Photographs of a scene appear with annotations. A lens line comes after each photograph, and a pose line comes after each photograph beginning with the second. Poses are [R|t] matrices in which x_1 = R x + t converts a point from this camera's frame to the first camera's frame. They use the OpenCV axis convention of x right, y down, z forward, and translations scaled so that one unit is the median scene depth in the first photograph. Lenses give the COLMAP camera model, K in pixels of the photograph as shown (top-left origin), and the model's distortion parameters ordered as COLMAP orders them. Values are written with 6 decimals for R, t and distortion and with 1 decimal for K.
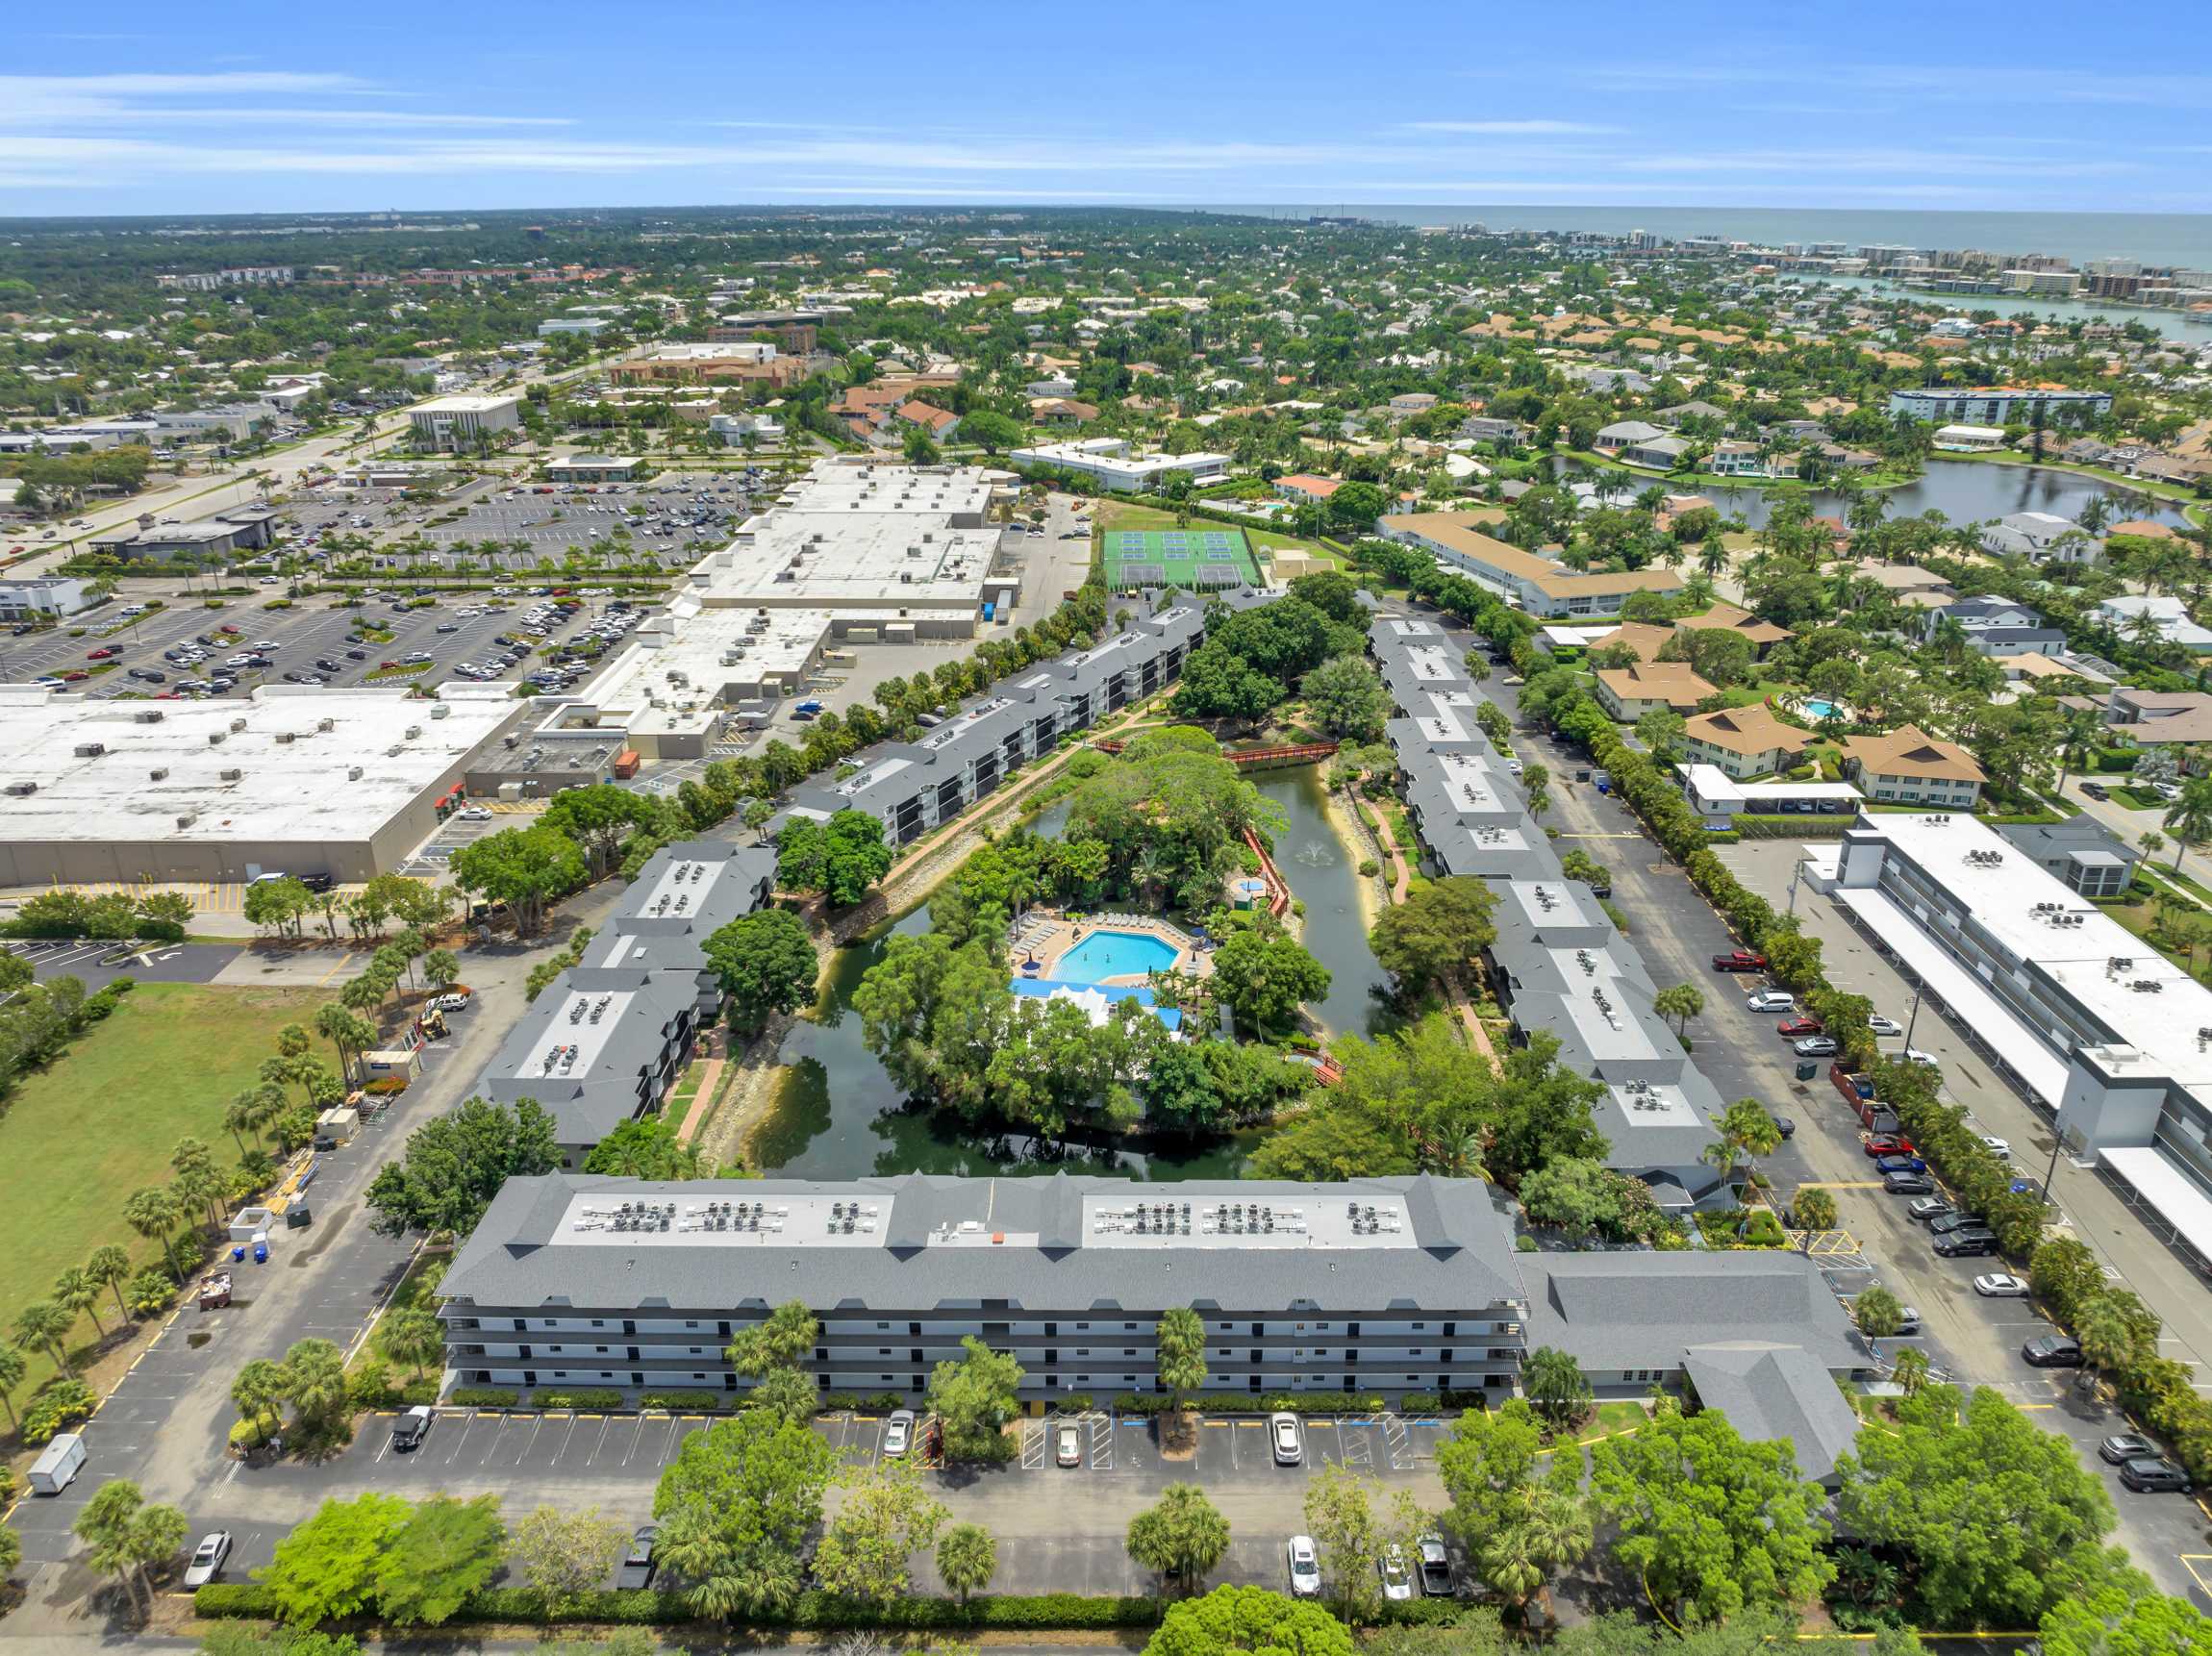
lens RADIAL K [[1541.5, 0, 1106.0], [0, 1541.5, 828.0], [0, 0, 1]] dist [-0.041360, 0.007040]
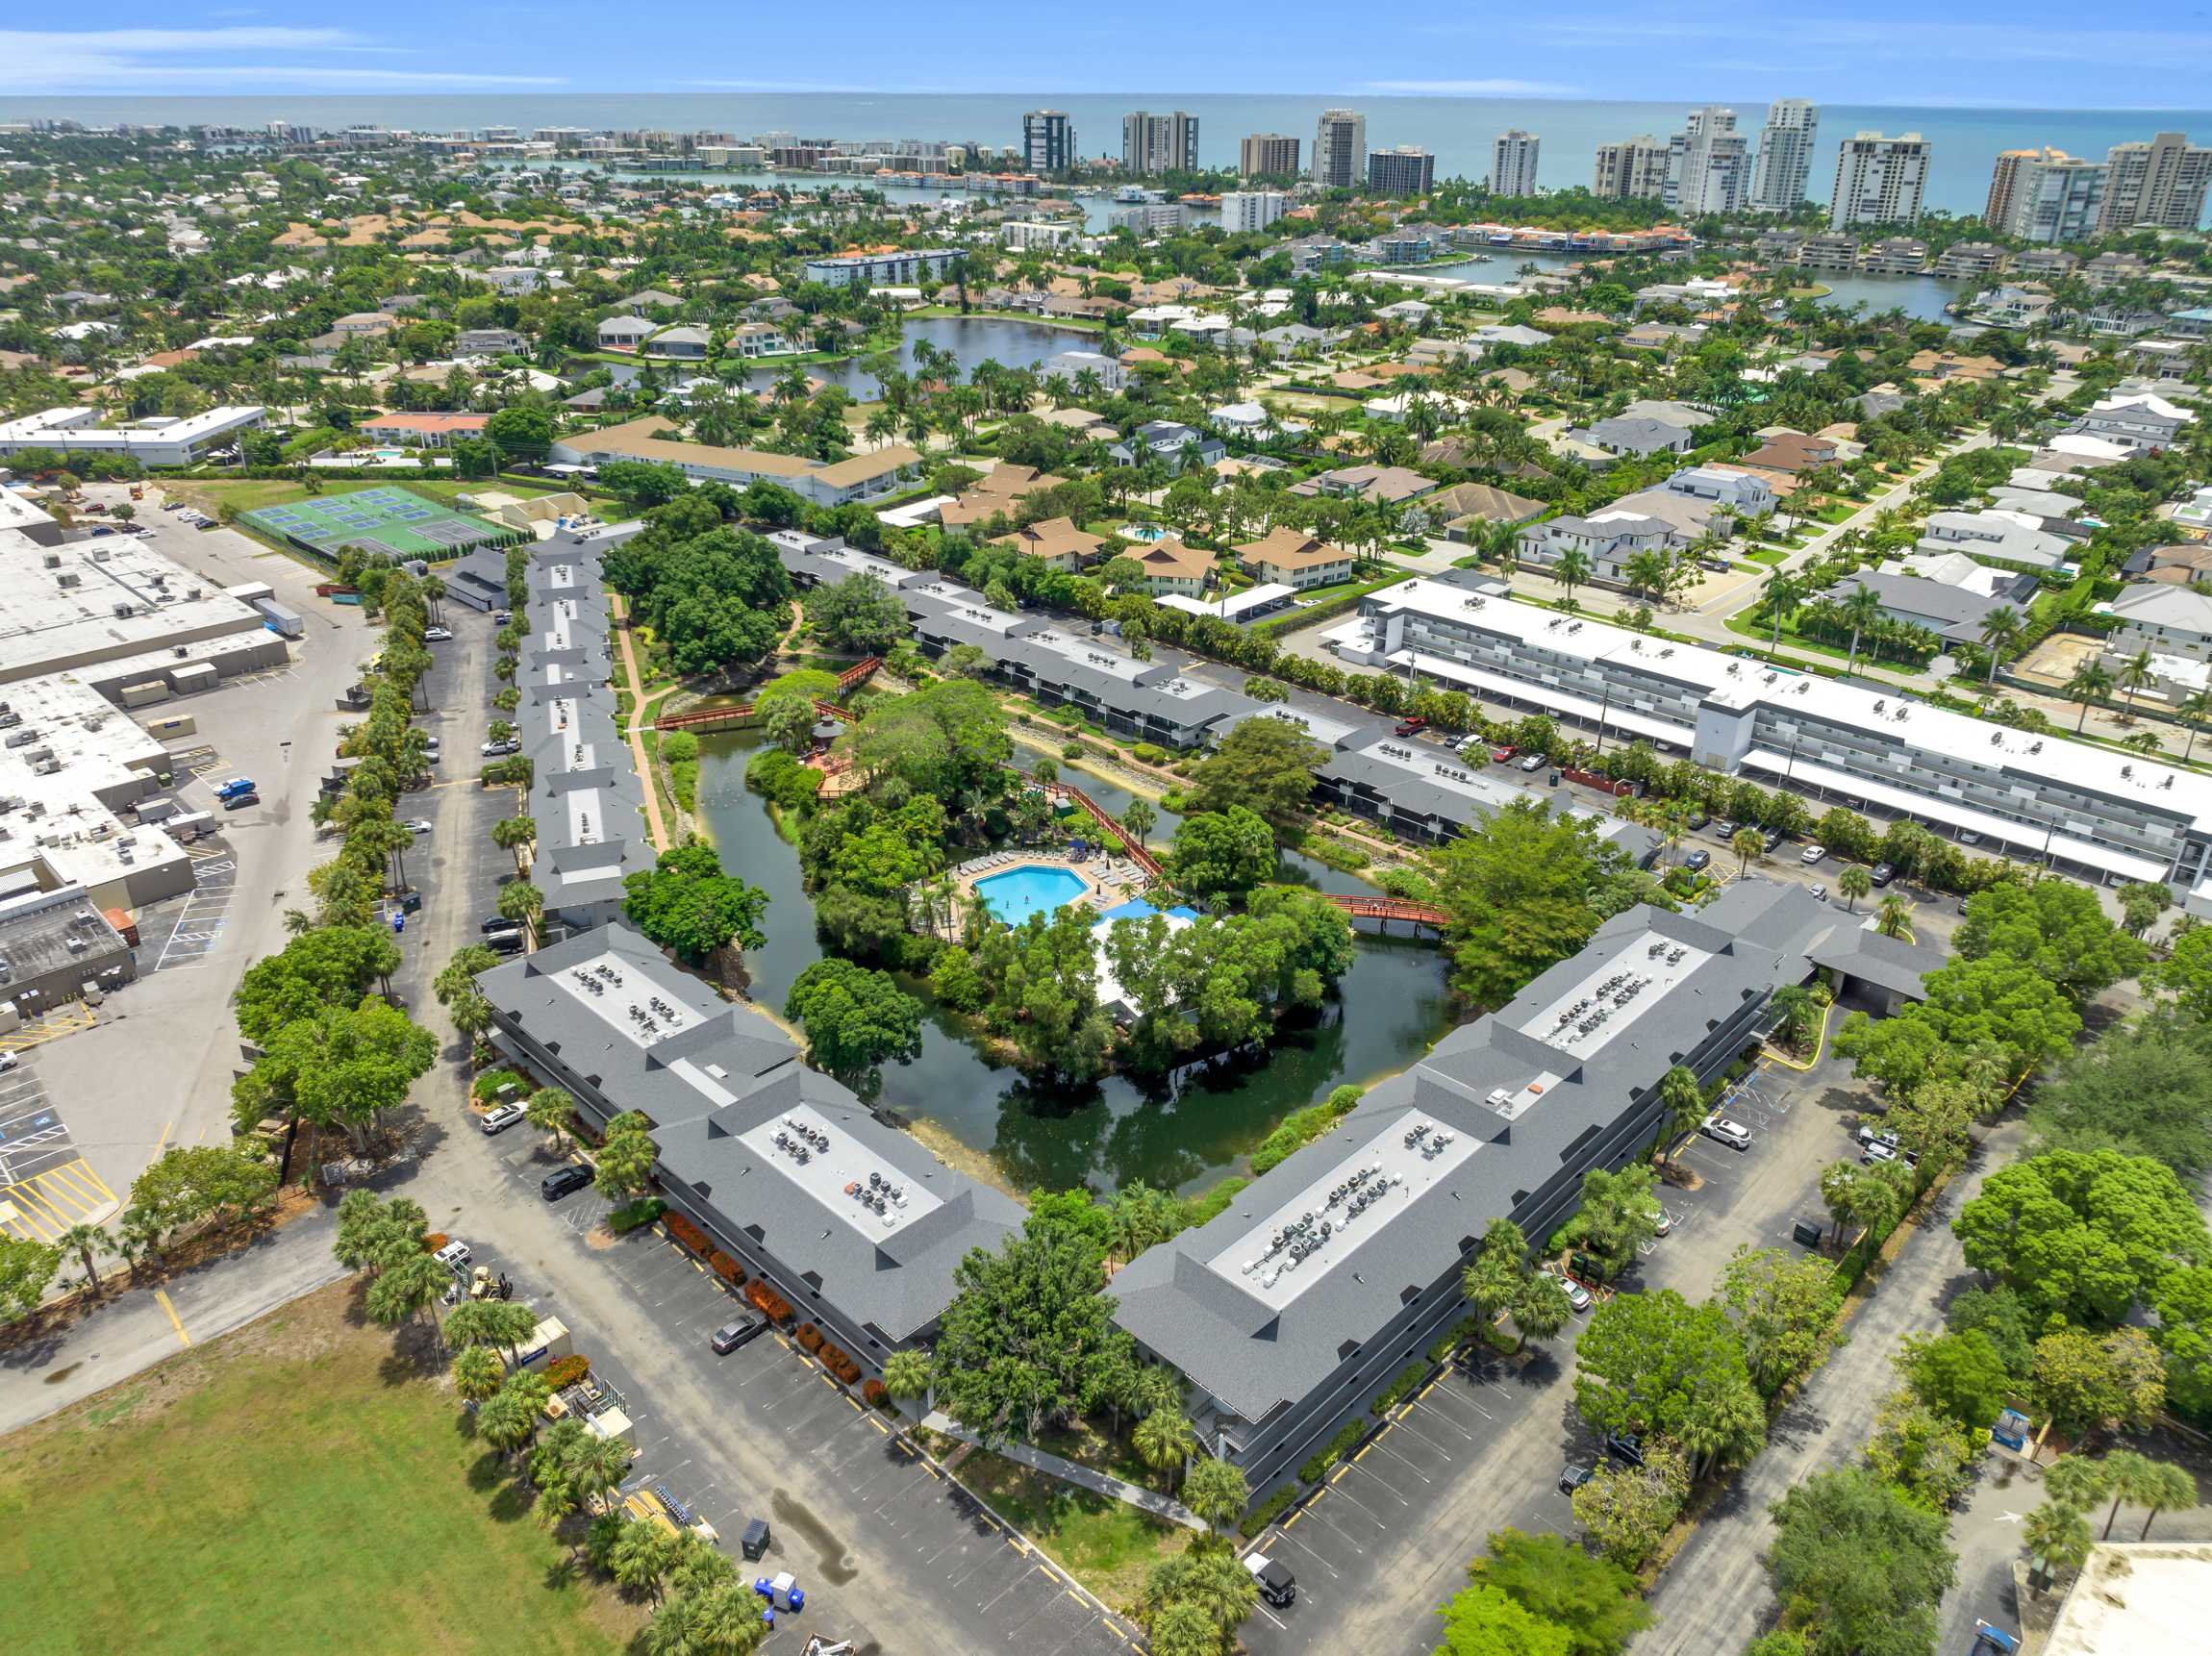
lens RADIAL K [[1551.2, 0, 1106.0], [0, 1551.2, 828.0], [0, 0, 1]] dist [-0.044045, 0.000969]
pose [[0.691093, -0.309439, 0.653175, -0.340215], [0.267897, 0.949014, 0.166143, -0.061275], [-0.671283, 0.060163, 0.738755, 0.144142]]
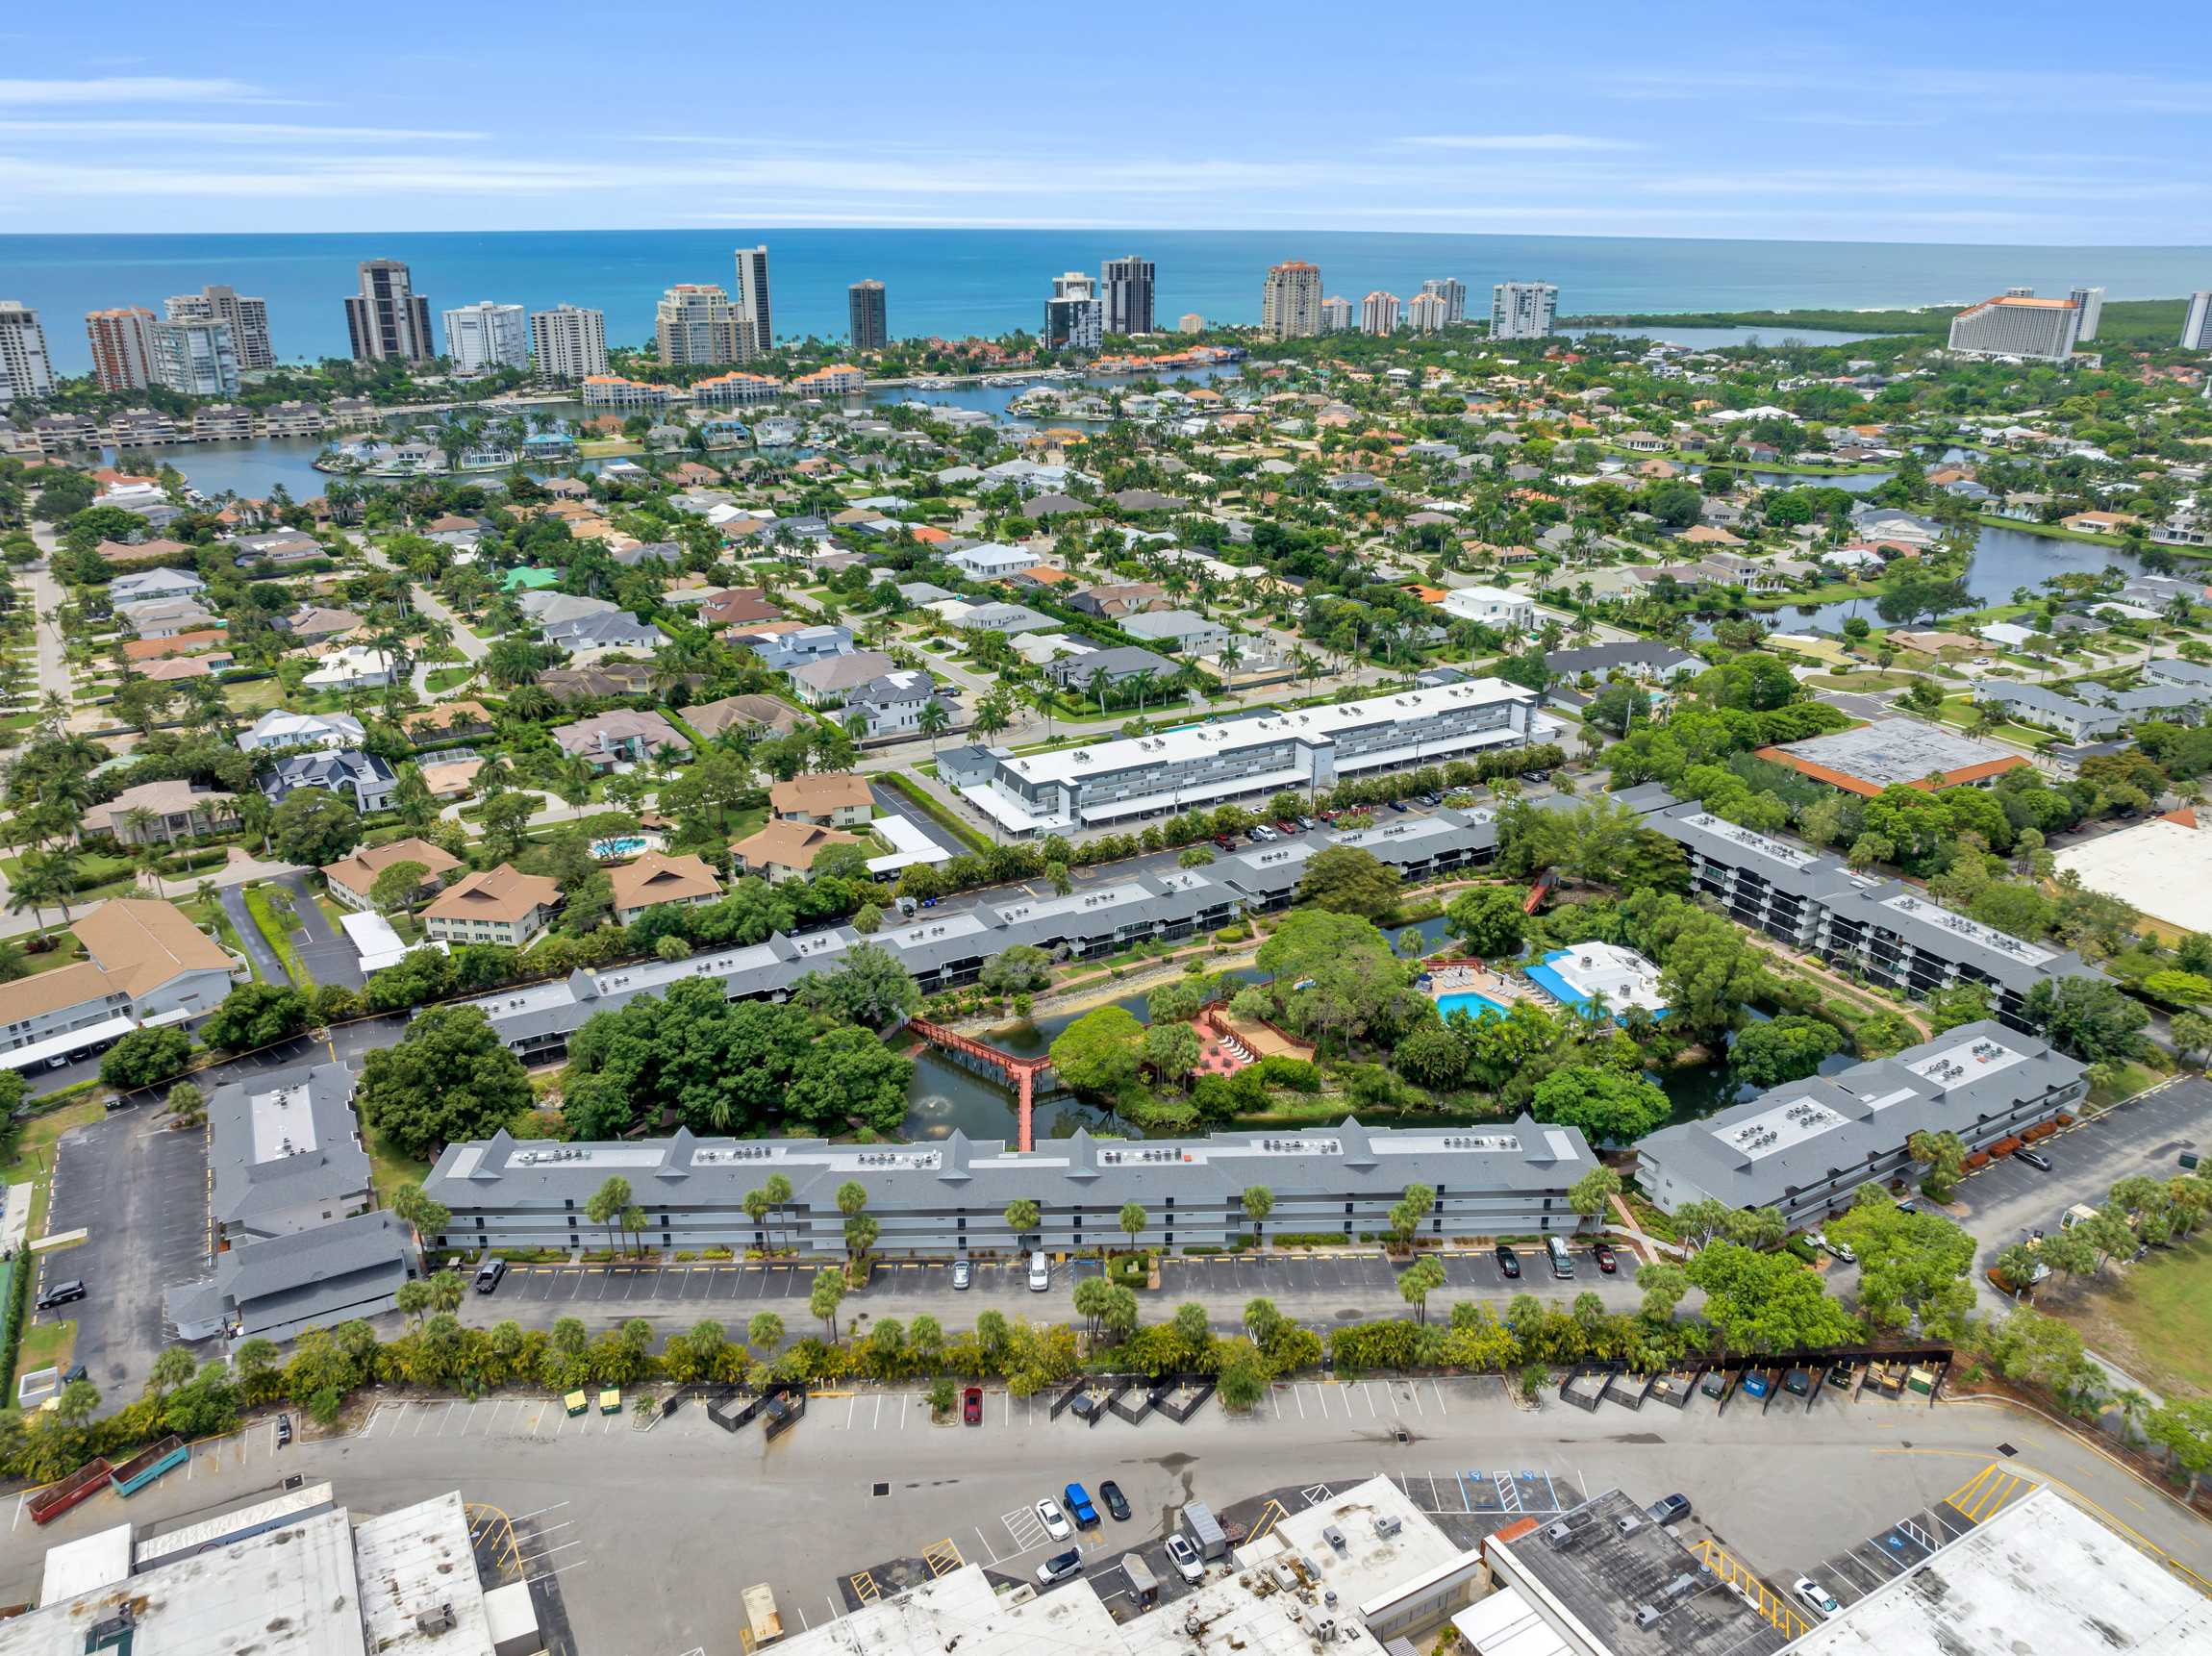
lens RADIAL K [[1551.2, 0, 1106.0], [0, 1551.2, 828.0], [0, 0, 1]] dist [-0.044045, 0.000969]
pose [[-0.485179, -0.321762, 0.813063, -0.469132], [0.329173, 0.794226, 0.510735, -0.445241], [-0.810091, 0.515436, -0.279426, 0.879473]]
